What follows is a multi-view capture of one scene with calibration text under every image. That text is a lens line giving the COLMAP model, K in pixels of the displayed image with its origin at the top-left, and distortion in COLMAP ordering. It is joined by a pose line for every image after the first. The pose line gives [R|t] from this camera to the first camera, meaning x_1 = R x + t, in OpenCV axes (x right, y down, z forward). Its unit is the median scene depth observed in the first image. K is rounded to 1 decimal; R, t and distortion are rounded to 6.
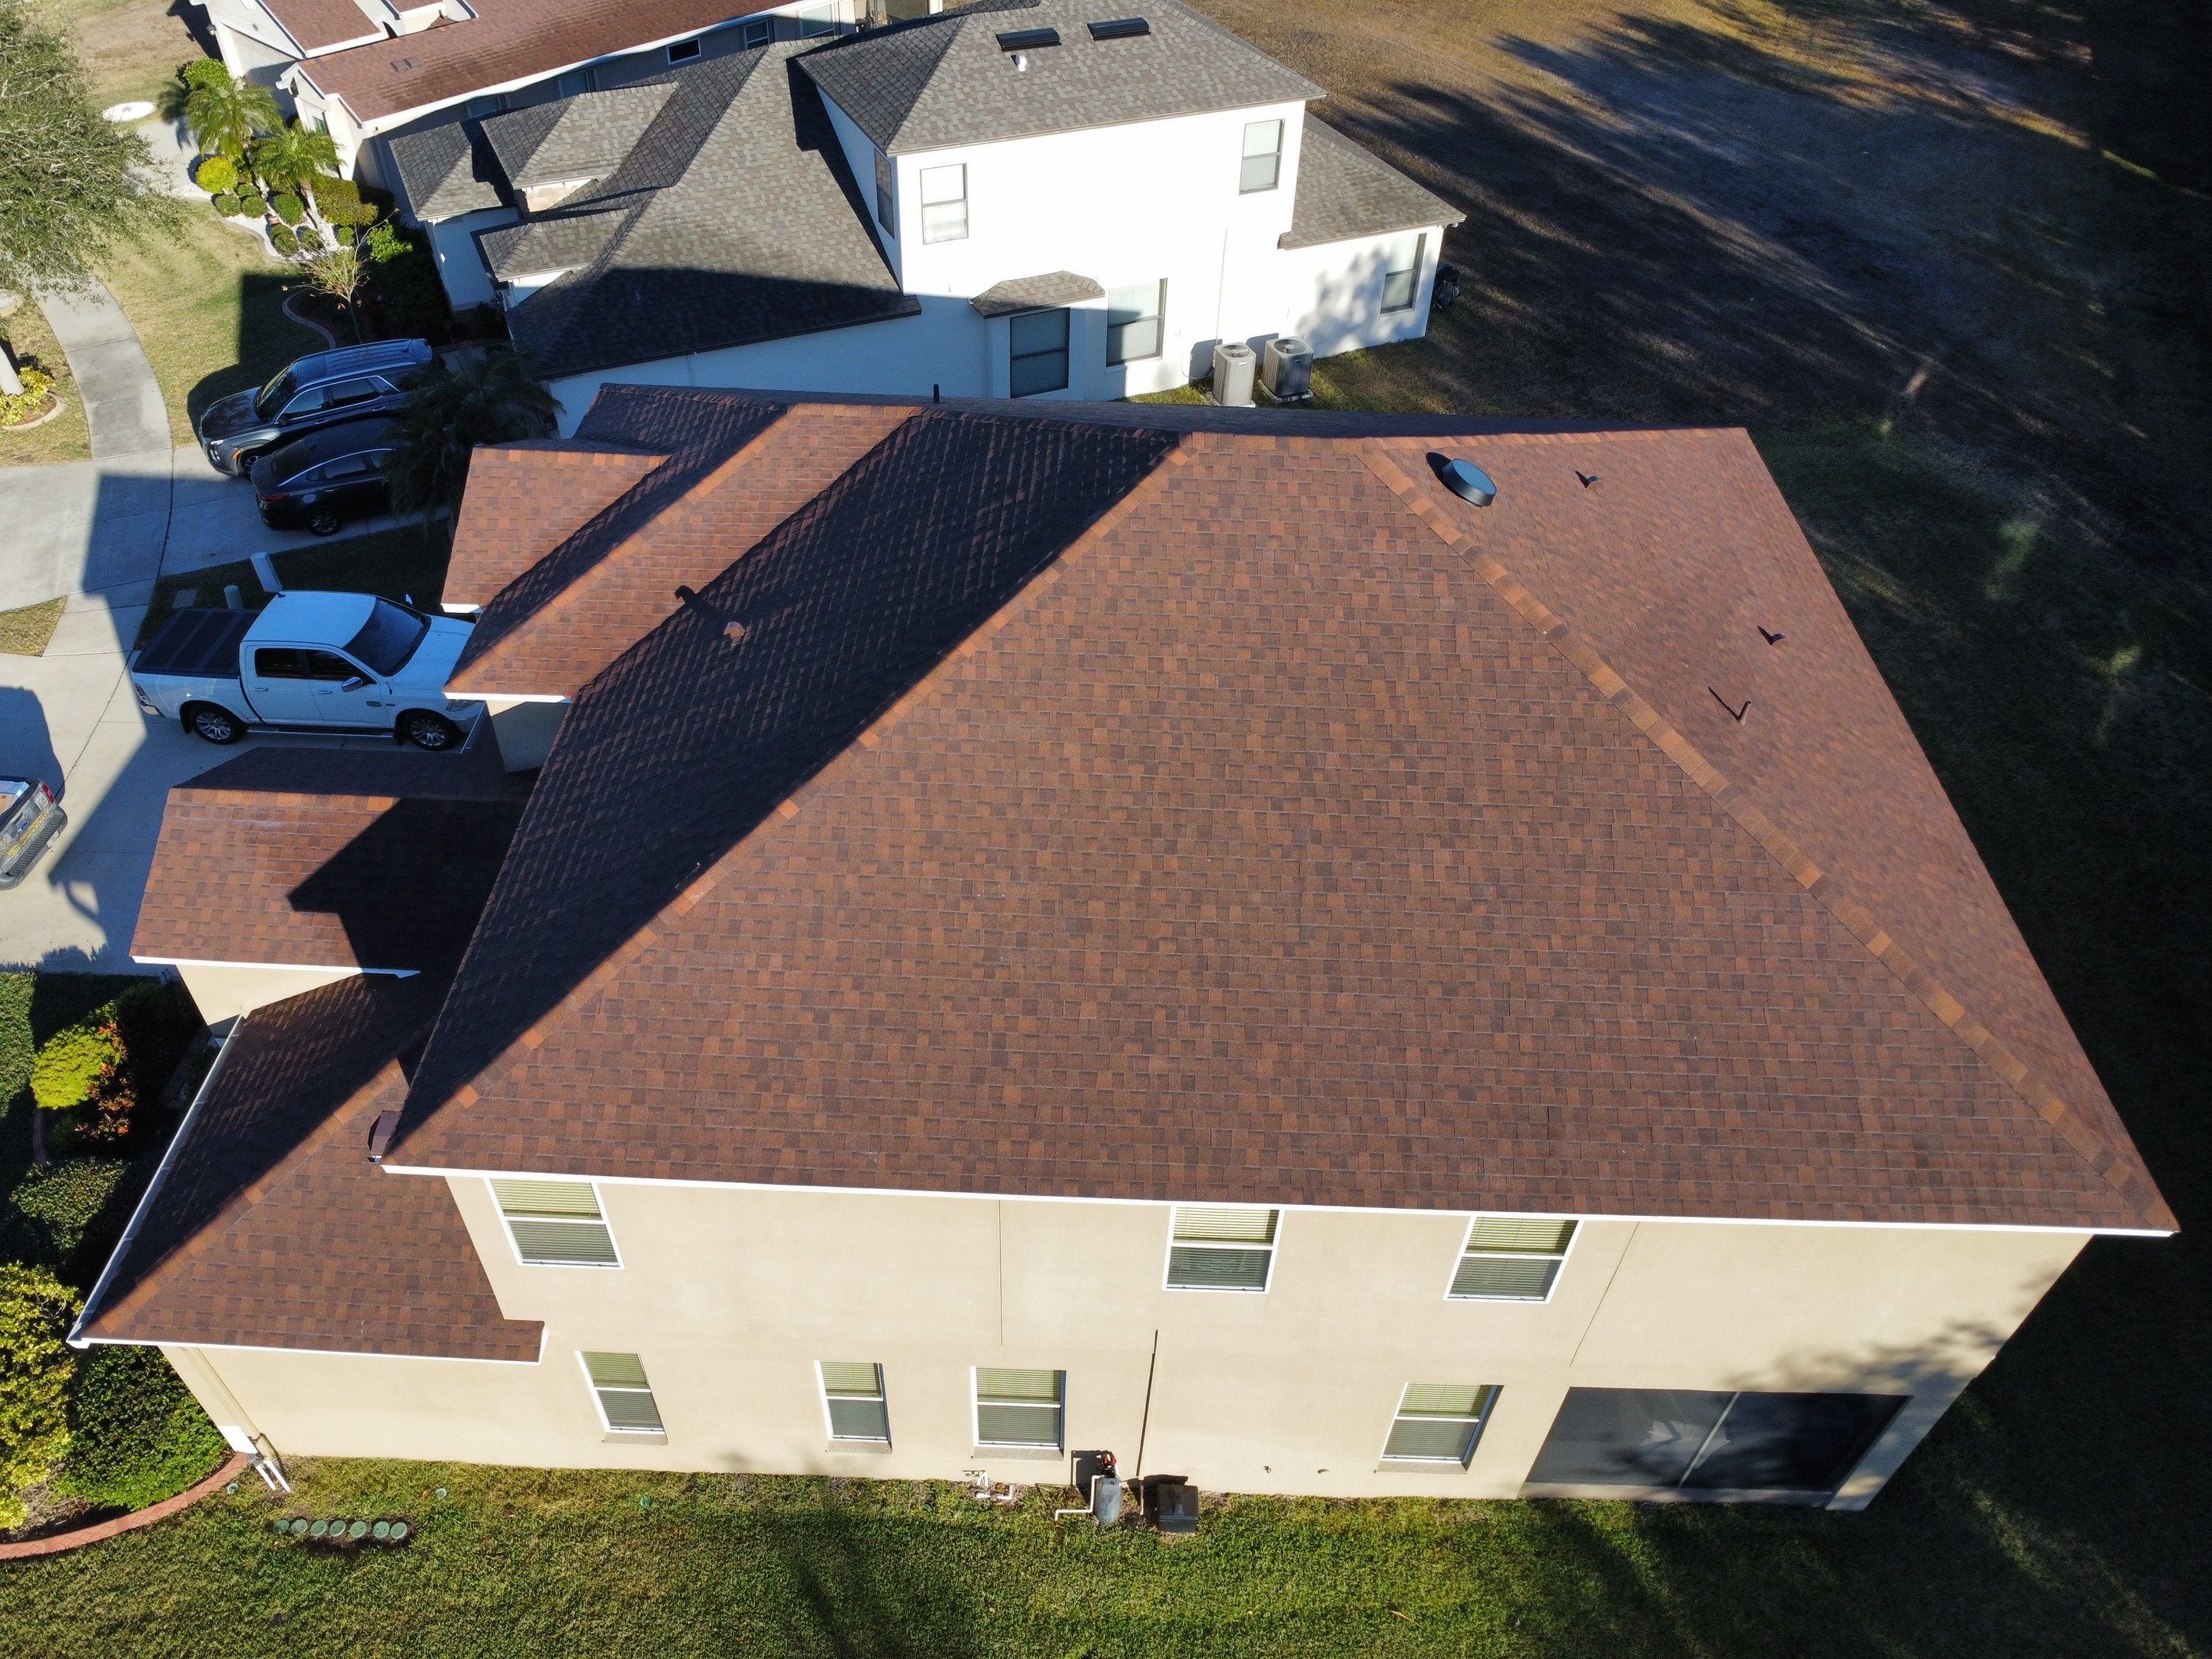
lens RADIAL K [[1599.4, 0, 1094.0], [0, 1599.4, 825.4], [0, 0, 1]] dist [-0.029391, -0.003180]
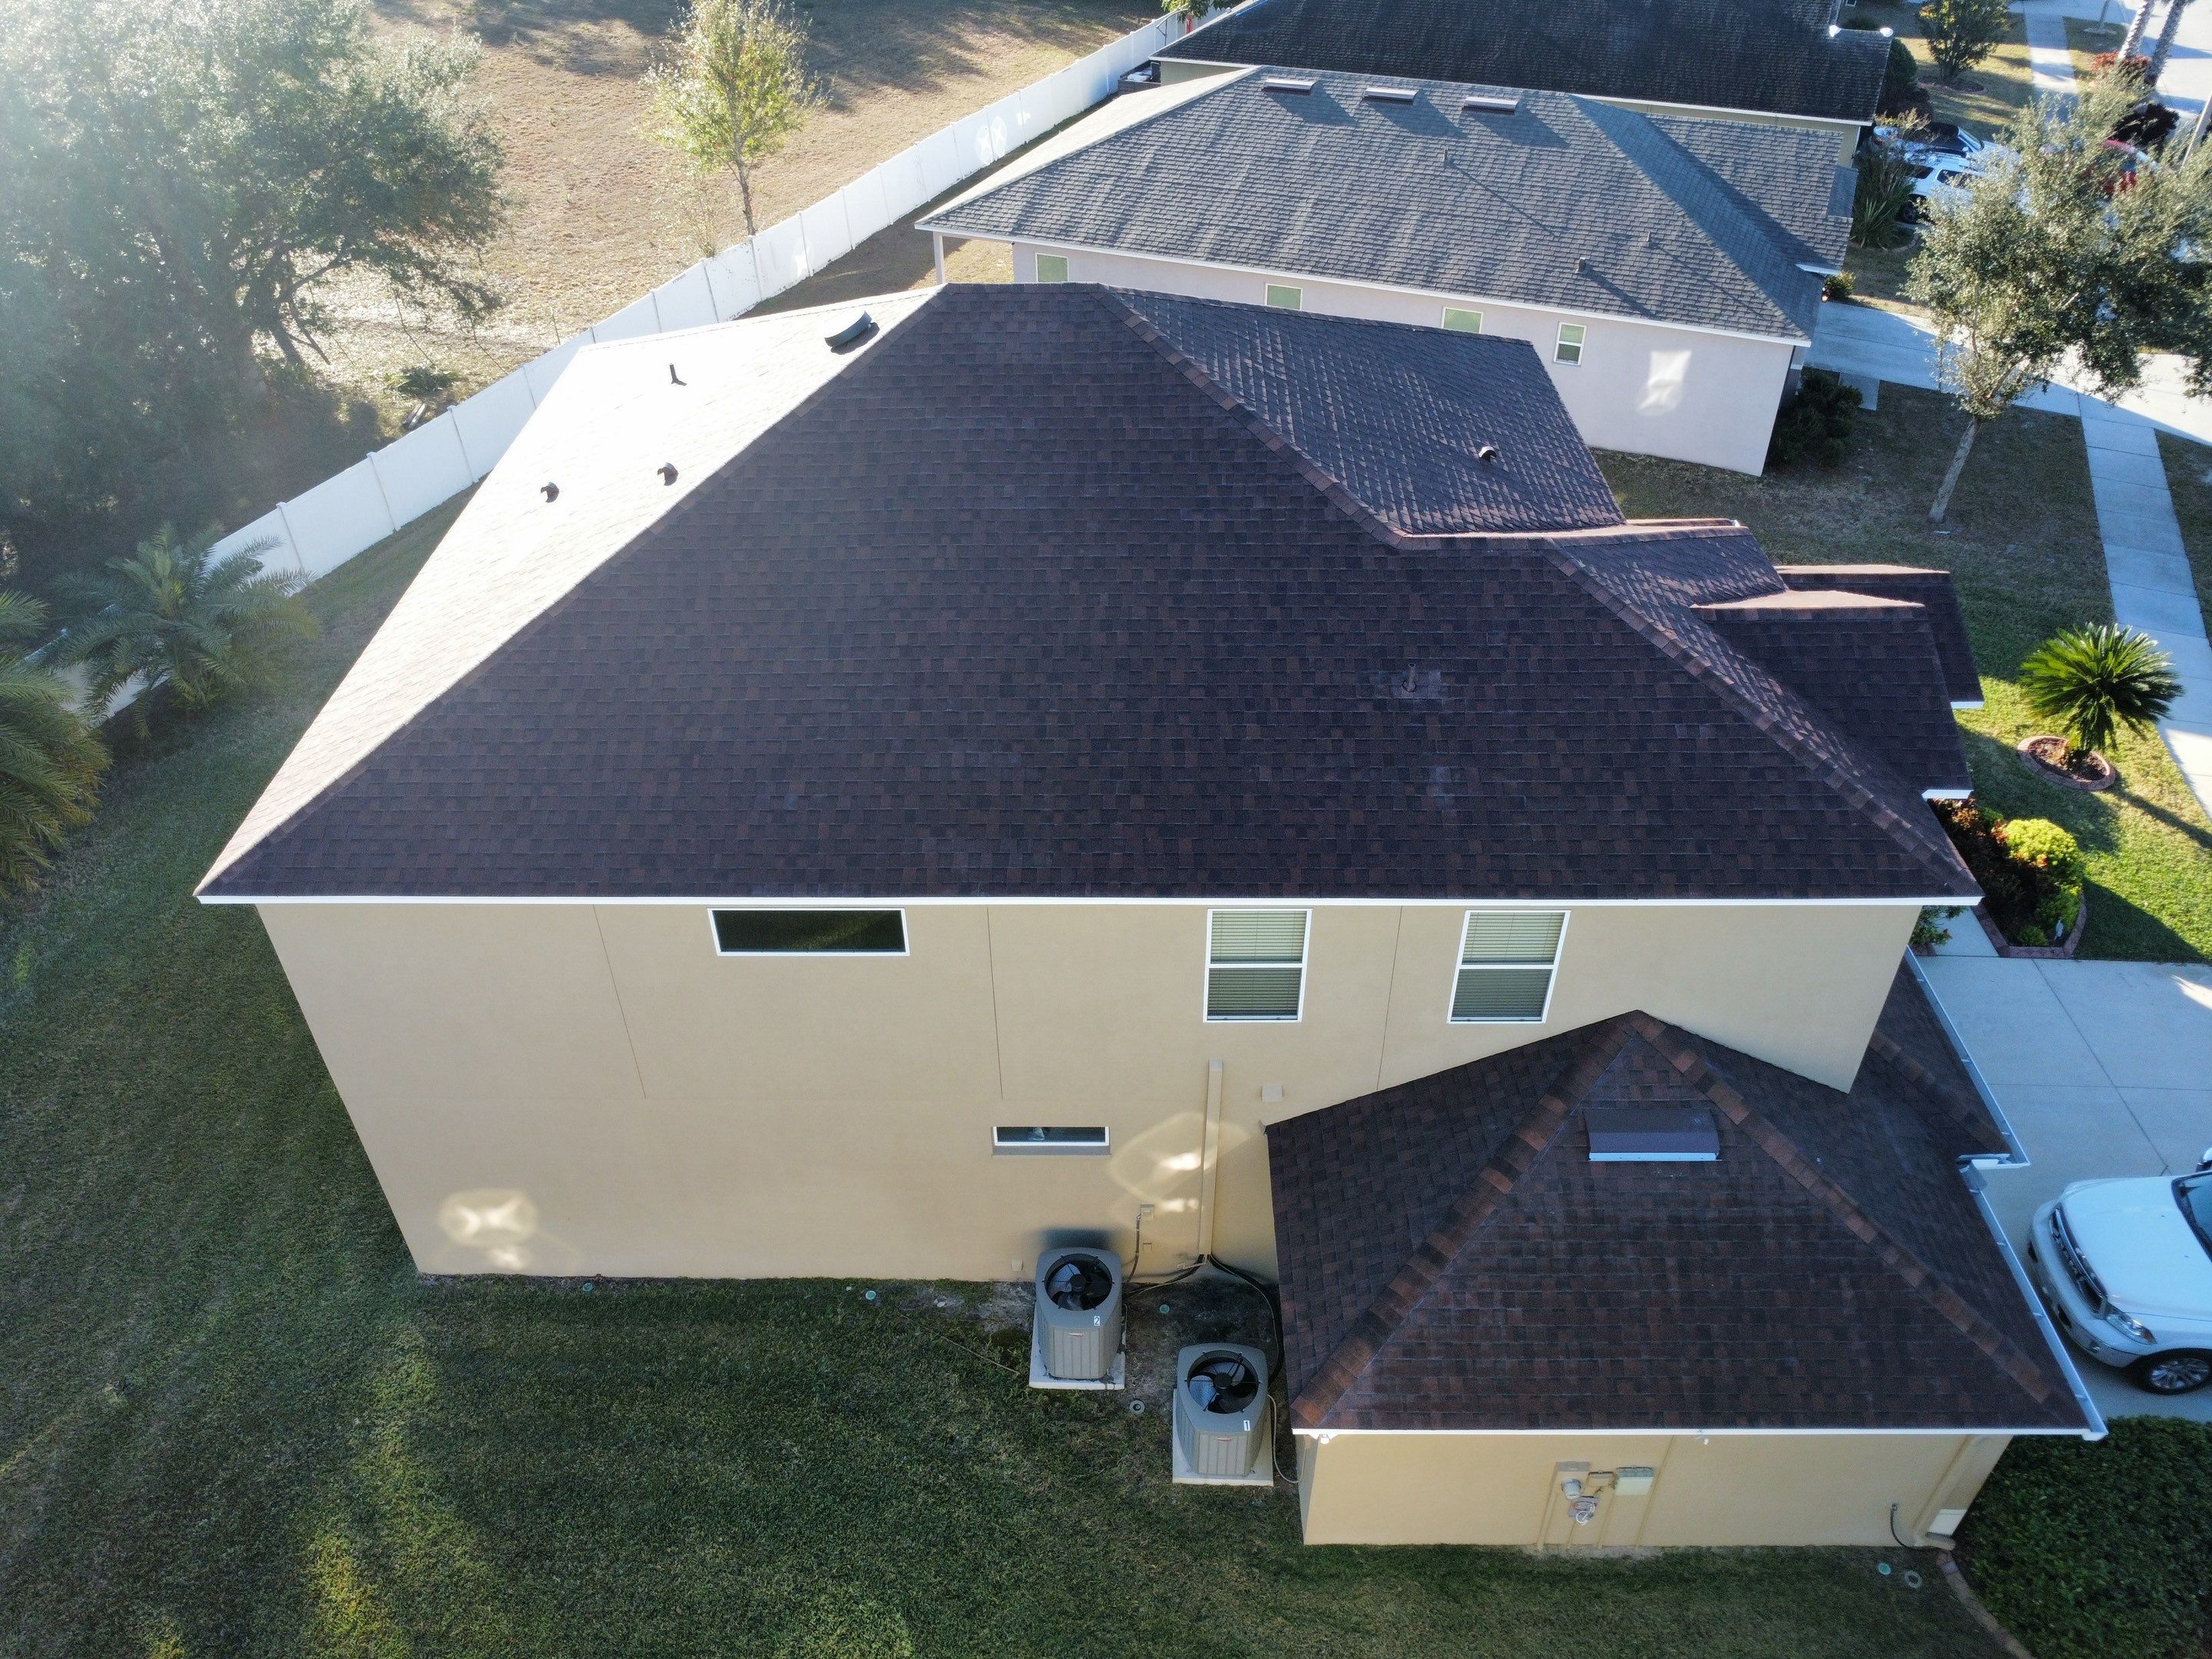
lens RADIAL K [[1599.4, 0, 1096.0], [0, 1599.4, 819.5], [0, 0, 1]] dist [-0.029391, -0.003180]
pose [[-0.999867, -0.008079, -0.014199, 0.067258], [-0.015301, 0.158617, 0.987222, -1.159836], [-0.005723, 0.987307, -0.158720, 1.386632]]
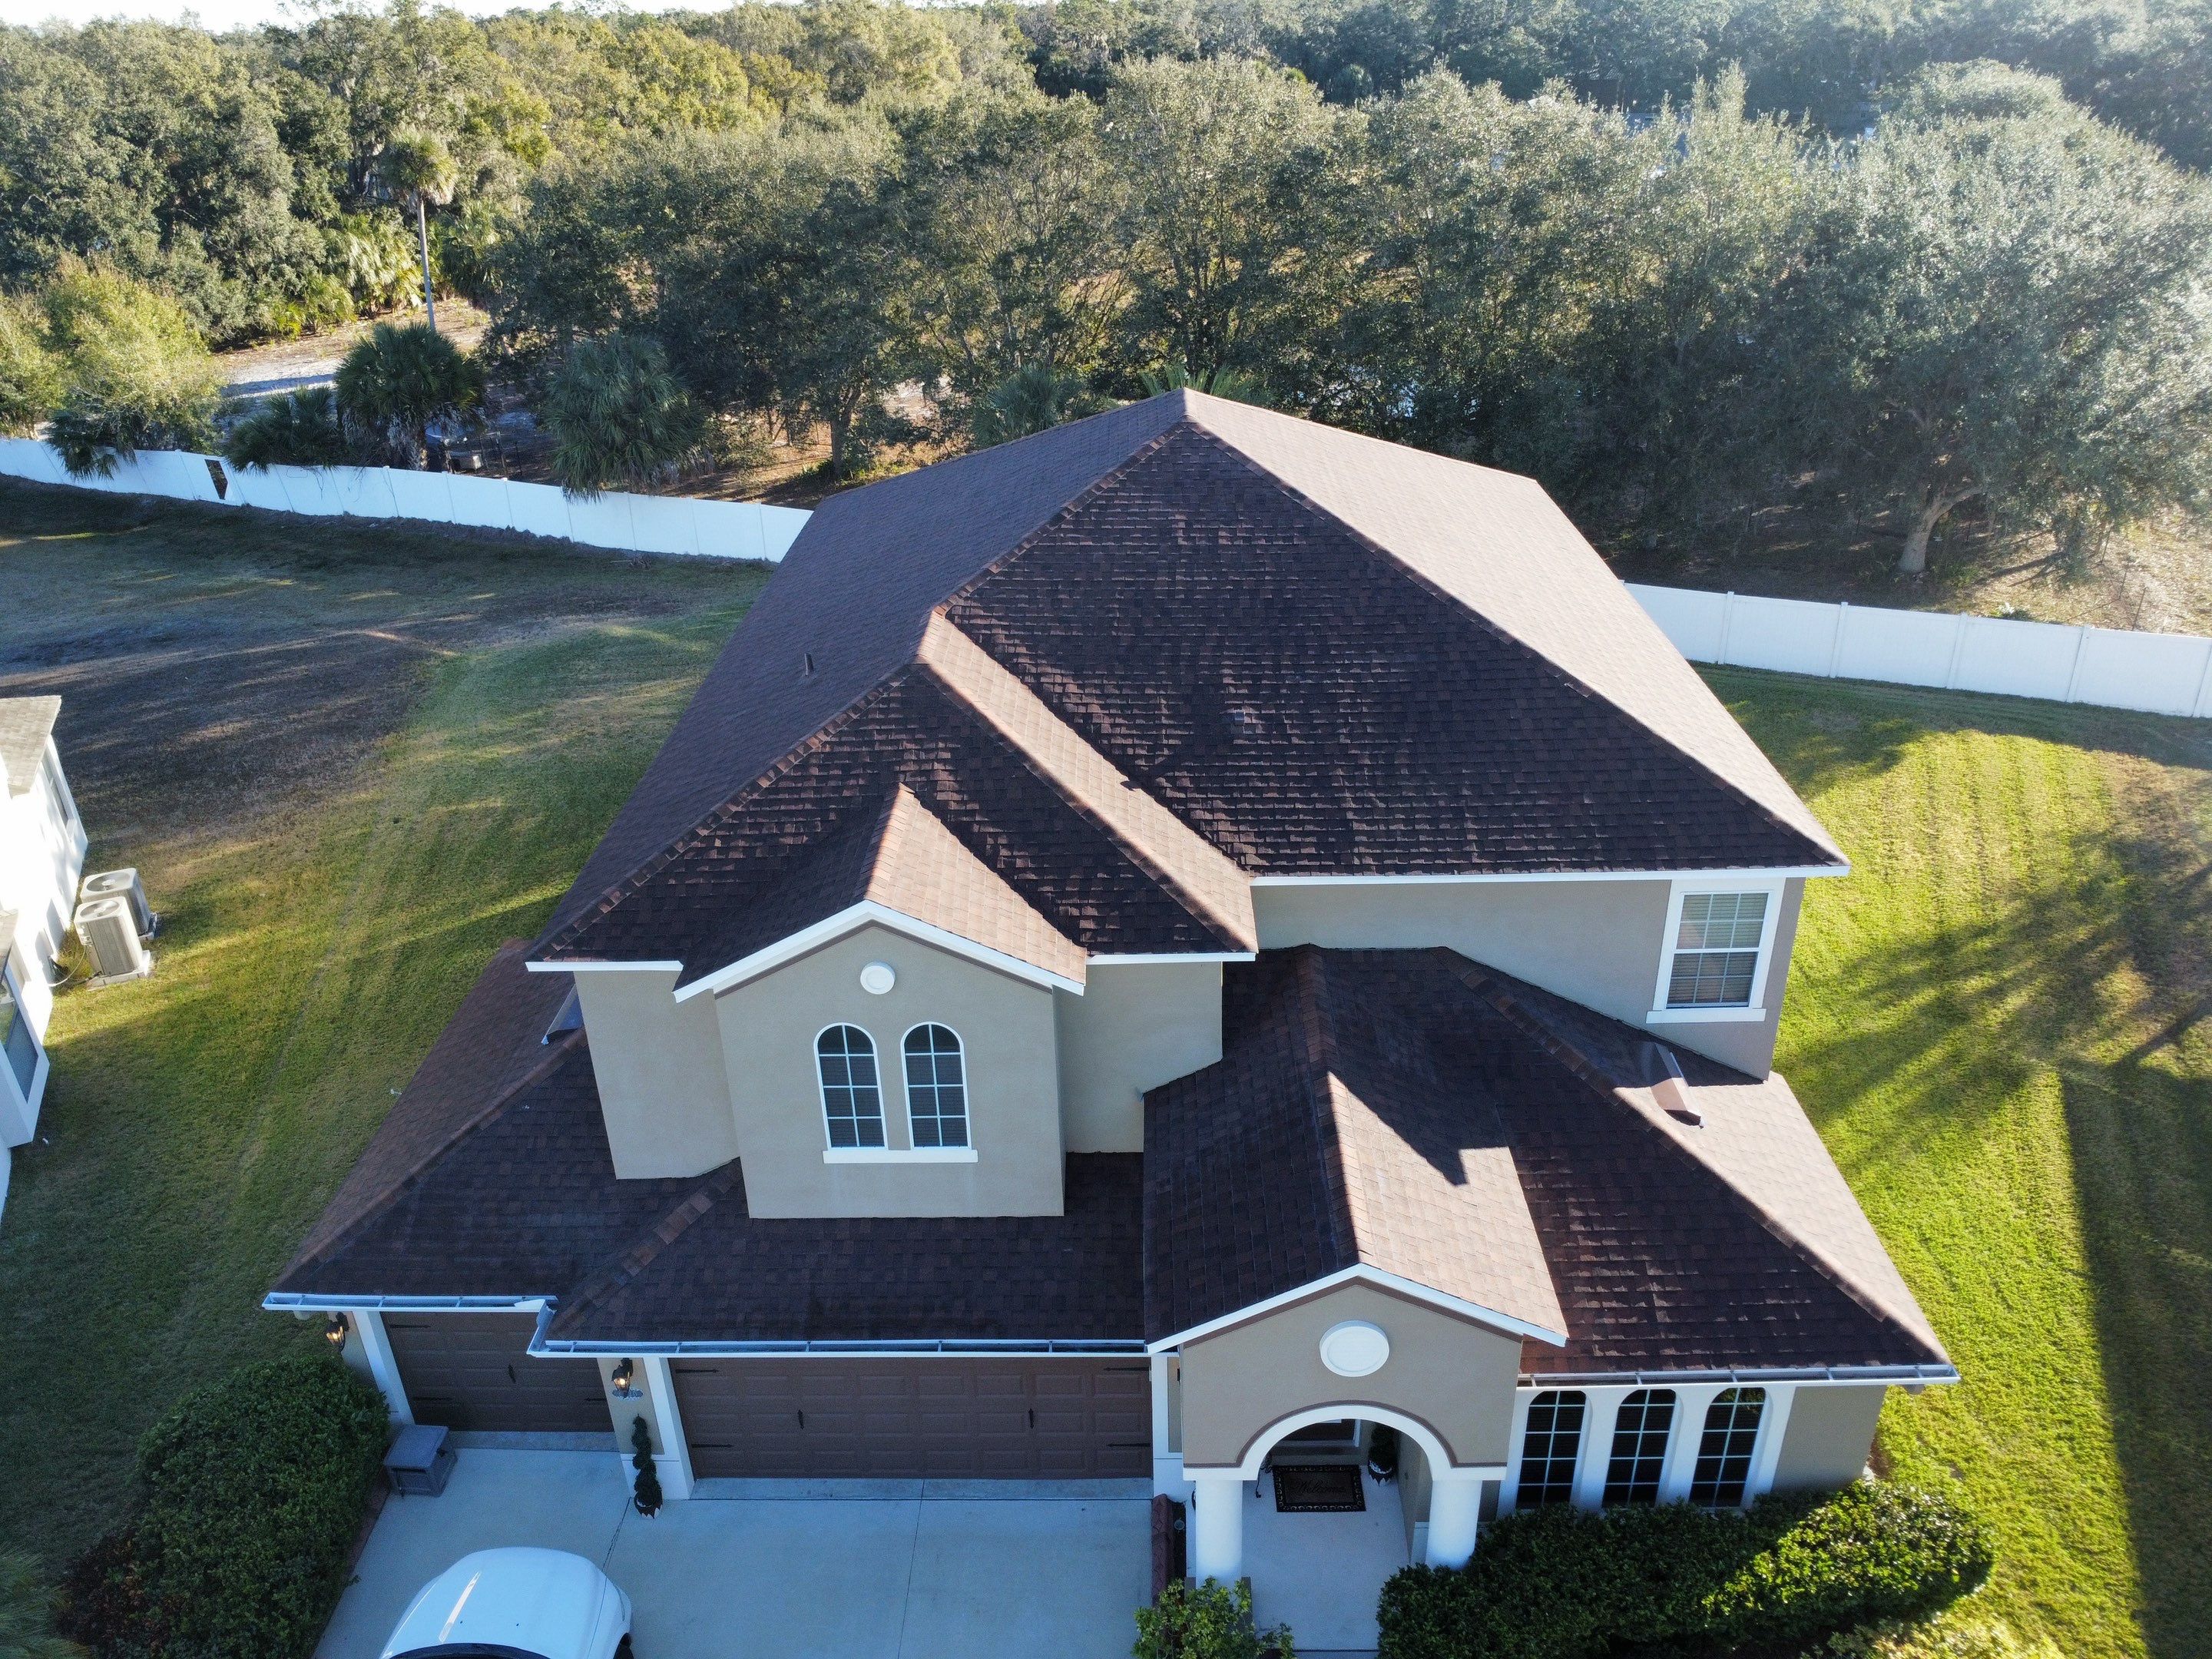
lens RADIAL K [[1599.4, 0, 1095.8], [0, 1599.4, 825.4], [0, 0, 1]] dist [-0.029391, -0.003180]
pose [[-0.000633, -0.481968, 0.876189, -1.134690], [0.705301, 0.620922, 0.342062, -0.484155], [-0.708908, 0.618193, 0.339539, 0.724808]]
